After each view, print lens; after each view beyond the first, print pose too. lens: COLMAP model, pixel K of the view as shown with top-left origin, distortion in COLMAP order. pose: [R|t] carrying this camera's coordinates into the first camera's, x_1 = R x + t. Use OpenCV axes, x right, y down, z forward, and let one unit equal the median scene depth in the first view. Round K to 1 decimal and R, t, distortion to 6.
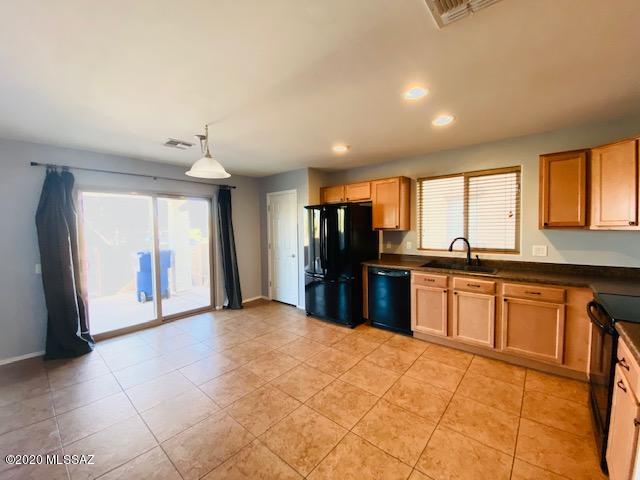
lens RADIAL K [[260.2, 0, 320.1], [0, 260.2, 237.1], [0, 0, 1]] dist [0.004385, -0.009076]
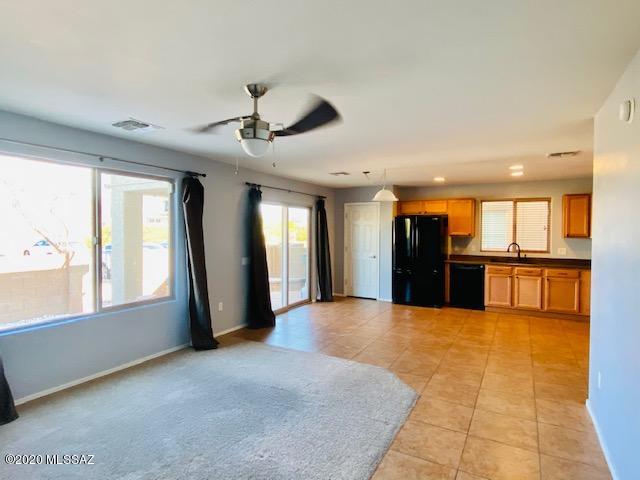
lens RADIAL K [[359.9, 0, 313.2], [0, 359.9, 236.6], [0, 0, 1]] dist [0.007181, -0.008301]
pose [[0.981977, 0.016300, 0.188296, -1.055128], [-0.012690, 0.999712, -0.020365, 0.025246], [-0.188574, 0.017609, 0.981901, -0.876121]]
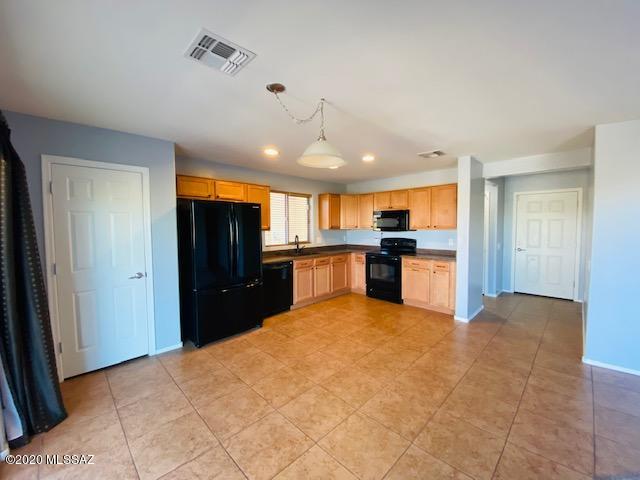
lens RADIAL K [[260.2, 0, 318.8], [0, 260.2, 235.8], [0, 0, 1]] dist [0.004385, -0.009076]
pose [[0.074819, -0.024920, 0.996886, -1.033668], [0.044491, 0.998776, 0.021628, -0.022488], [-0.996204, 0.042735, 0.075836, 0.804654]]
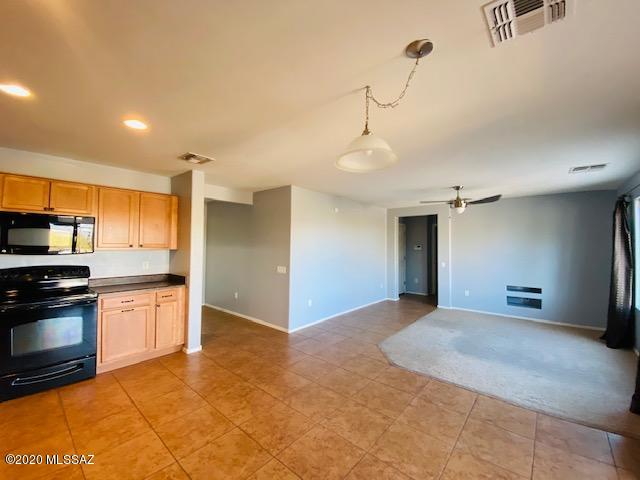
lens RADIAL K [[260.2, 0, 322.8], [0, 260.2, 238.0], [0, 0, 1]] dist [0.004385, -0.009076]
pose [[-0.999912, 0.006364, -0.011610, -0.262520], [0.006145, 0.999804, 0.018803, -0.059849], [0.011728, 0.018730, -0.999756, 1.361776]]
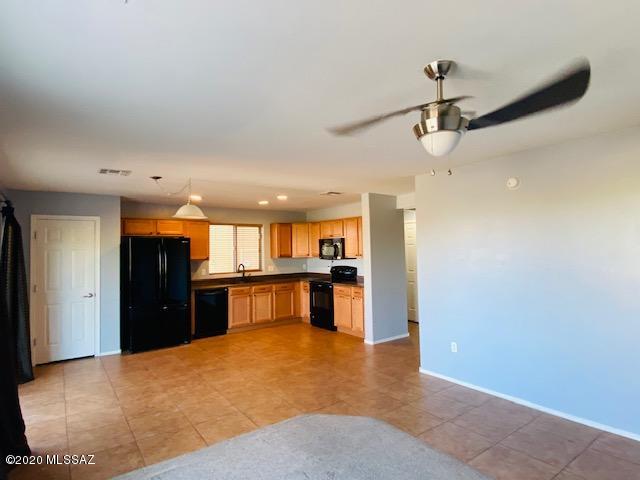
lens RADIAL K [[359.9, 0, 323.4], [0, 359.9, 232.4], [0, 0, 1]] dist [0.007181, -0.008301]
pose [[0.215720, 0.056186, 0.974837, -1.650020], [0.054111, 0.996121, -0.069387, -0.011251], [-0.974955, 0.067718, 0.211843, 0.013863]]
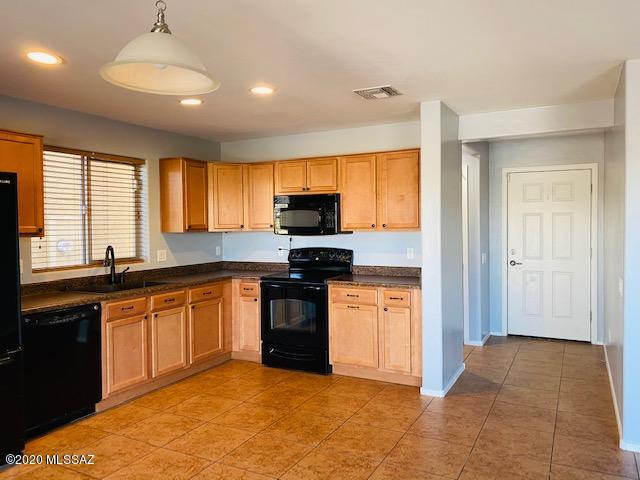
lens RADIAL K [[497.5, 0, 324.8], [0, 497.5, 231.1], [0, 0, 1]] dist [0.032185, -0.024000]
pose [[-0.234406, 0.002722, 0.972135, -0.966659], [0.052255, 0.998586, 0.009804, -0.020741], [-0.970733, 0.053097, -0.234216, 0.800655]]
